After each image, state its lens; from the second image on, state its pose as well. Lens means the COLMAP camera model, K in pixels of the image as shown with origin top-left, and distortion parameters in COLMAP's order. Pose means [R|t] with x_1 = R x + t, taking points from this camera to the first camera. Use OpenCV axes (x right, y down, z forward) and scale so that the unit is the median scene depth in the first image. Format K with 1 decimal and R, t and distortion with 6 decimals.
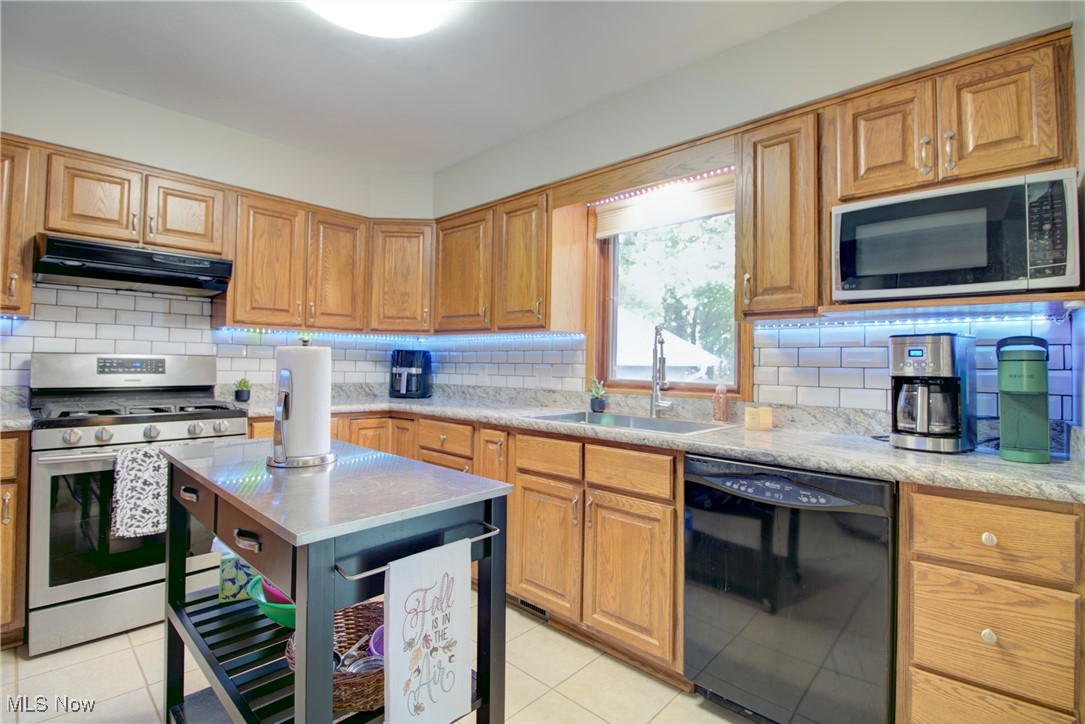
lens RADIAL K [[499.0, 0, 537.8], [0, 499.0, 356.1], [0, 0, 1]] dist [-0.007881, -0.004760]
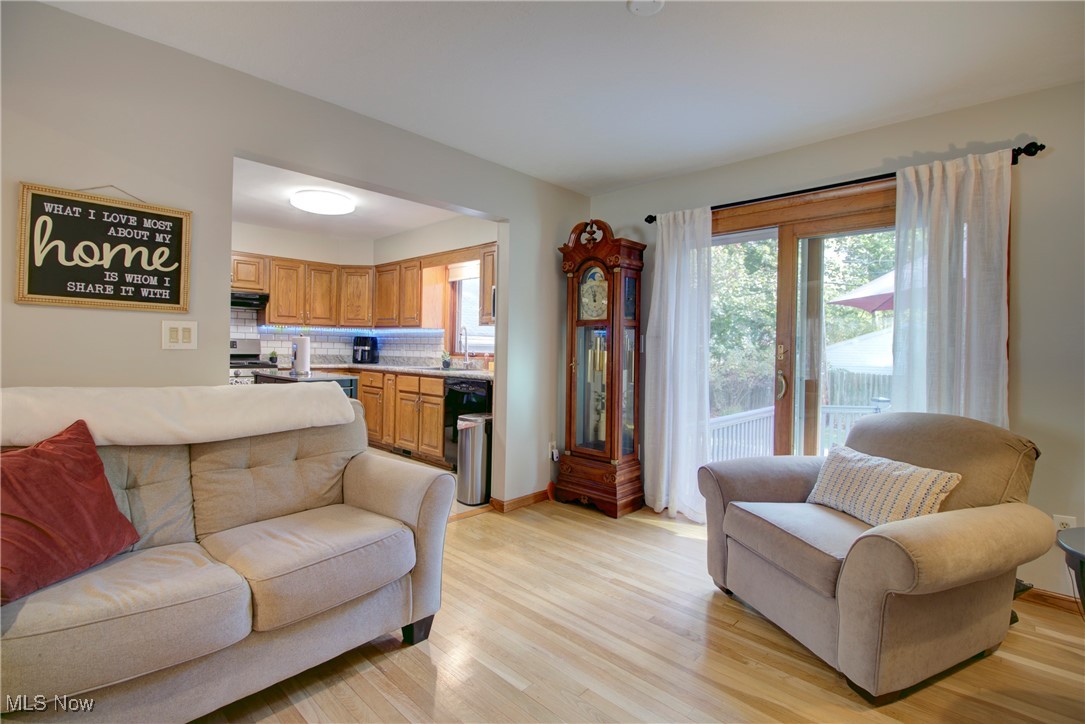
lens RADIAL K [[499.0, 0, 541.9], [0, 499.0, 355.8], [0, 0, 1]] dist [-0.007881, -0.004760]
pose [[0.999955, 0.003529, -0.008834, 0.498734], [-0.003248, 0.999496, 0.031574, -0.002064], [0.008941, -0.031544, 0.999462, -0.982727]]
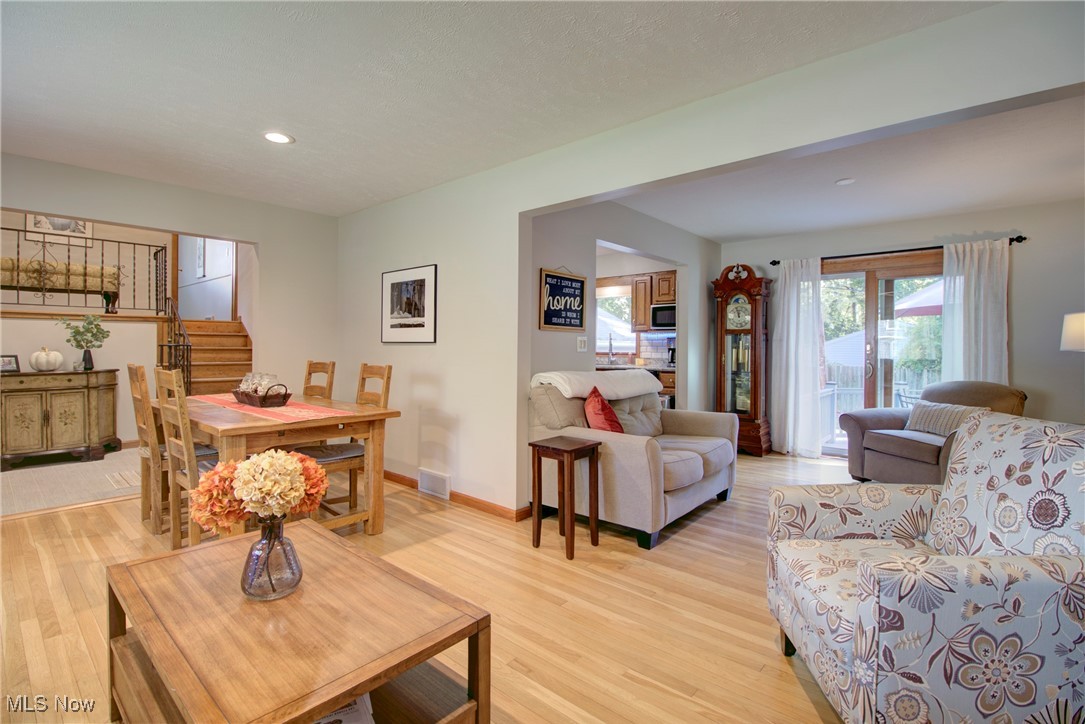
lens RADIAL K [[499.0, 0, 547.2], [0, 499.0, 355.9], [0, 0, 1]] dist [-0.007881, -0.004760]
pose [[0.999326, -0.010330, 0.035229, -0.201365], [0.009187, 0.999430, 0.032476, -0.021016], [-0.035544, -0.032130, 0.998851, -1.621385]]
